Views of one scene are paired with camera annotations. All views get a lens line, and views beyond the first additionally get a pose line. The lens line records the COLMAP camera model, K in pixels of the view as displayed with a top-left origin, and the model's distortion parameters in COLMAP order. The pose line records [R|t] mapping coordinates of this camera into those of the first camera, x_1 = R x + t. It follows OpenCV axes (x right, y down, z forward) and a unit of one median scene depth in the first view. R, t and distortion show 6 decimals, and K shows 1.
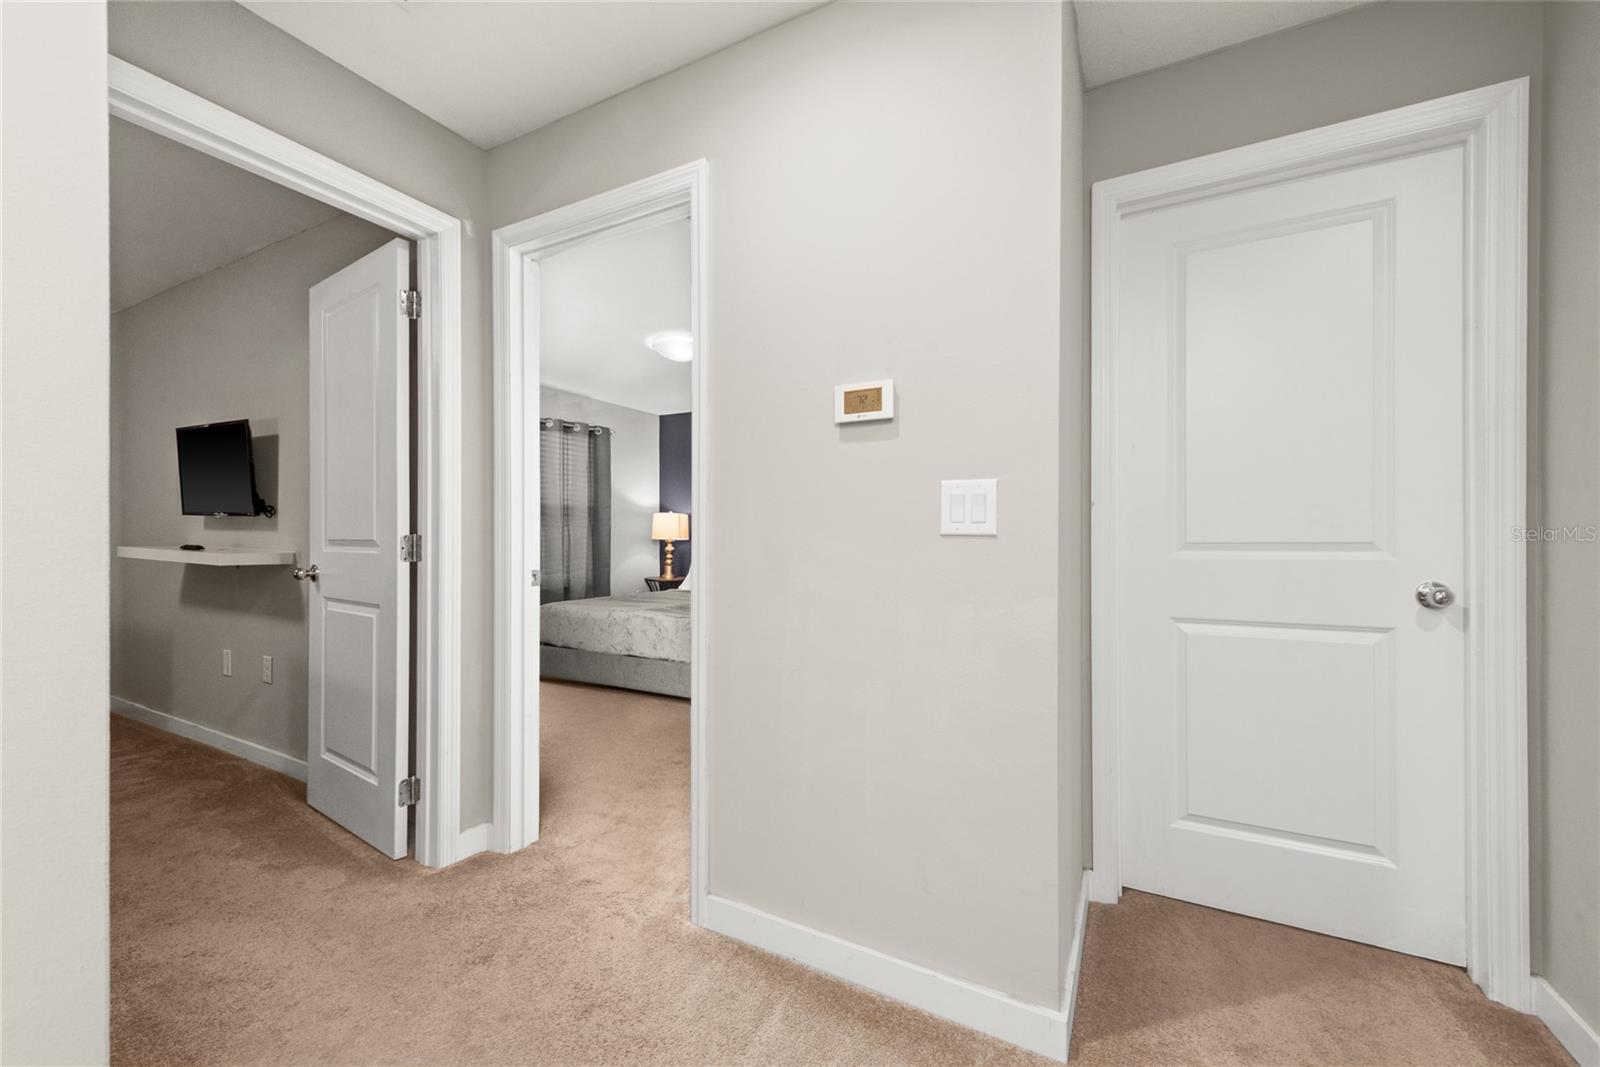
lens RADIAL K [[627.2, 0, 805.4], [0, 627.2, 531.9], [0, 0, 1]] dist [0.001478, -0.000294]
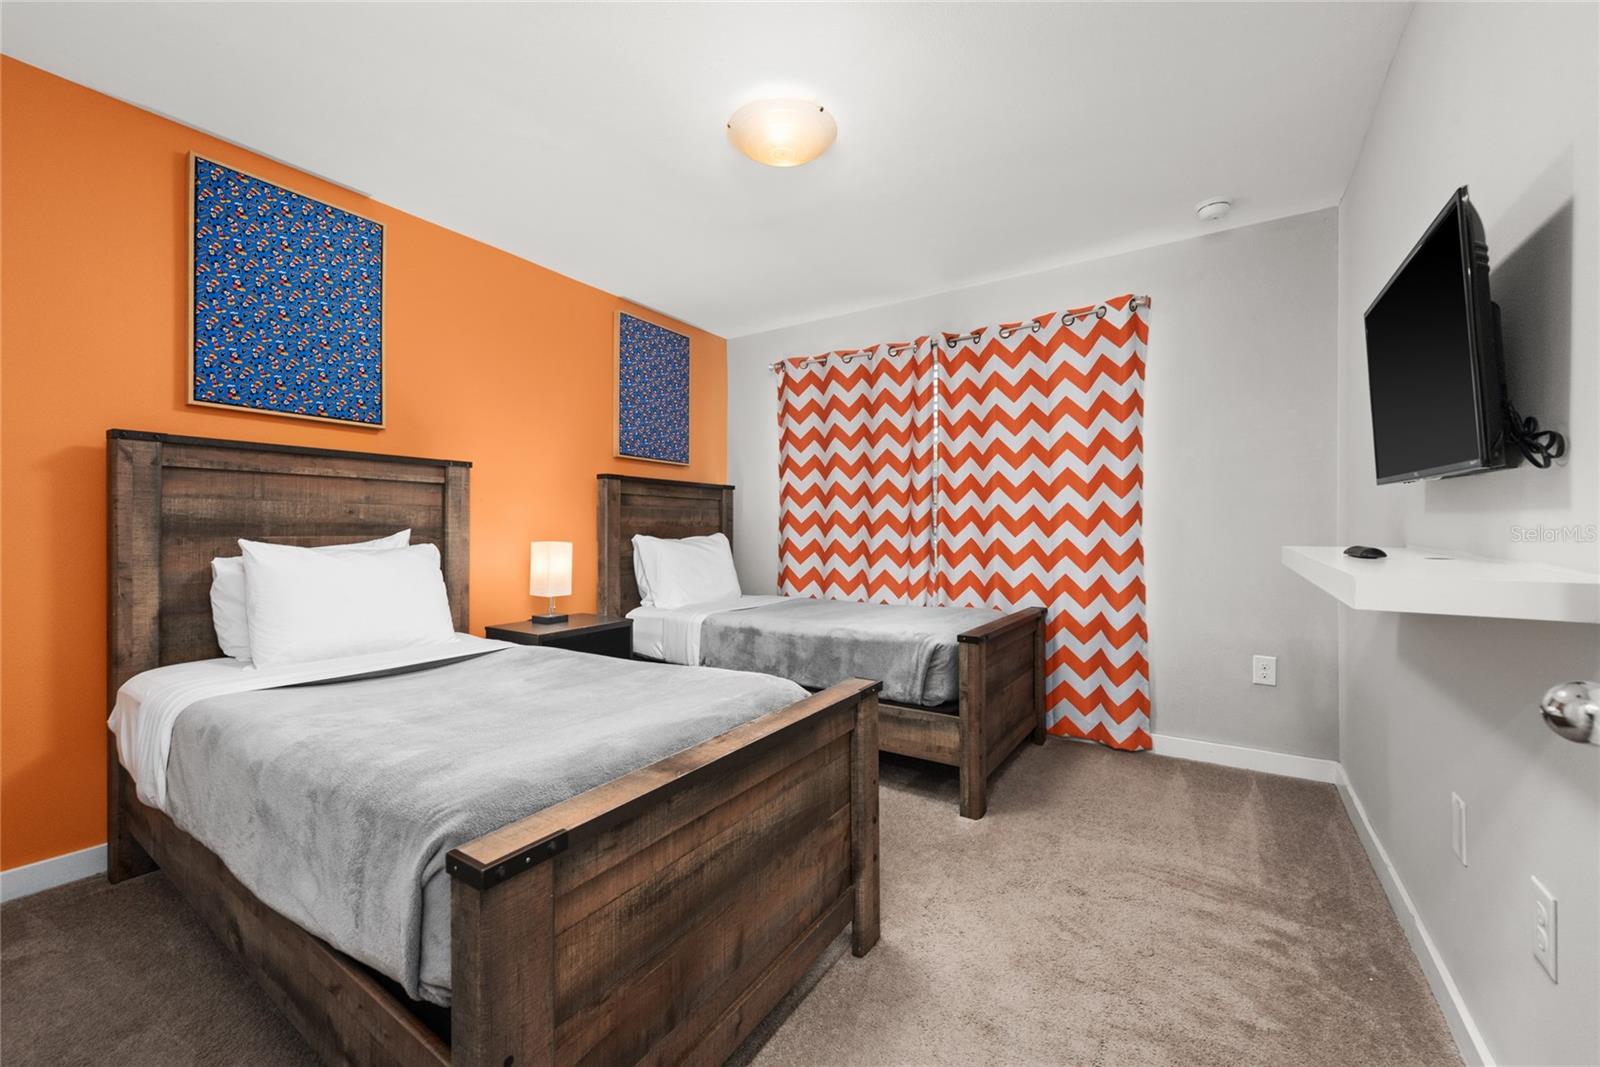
lens RADIAL K [[627.2, 0, 805.4], [0, 627.2, 531.9], [0, 0, 1]] dist [0.001478, -0.000294]
pose [[-0.097604, -0.004738, -0.995214, -0.486540], [0.005016, 0.999974, -0.005252, 0.010315], [0.995213, -0.005505, -0.097578, 0.644646]]
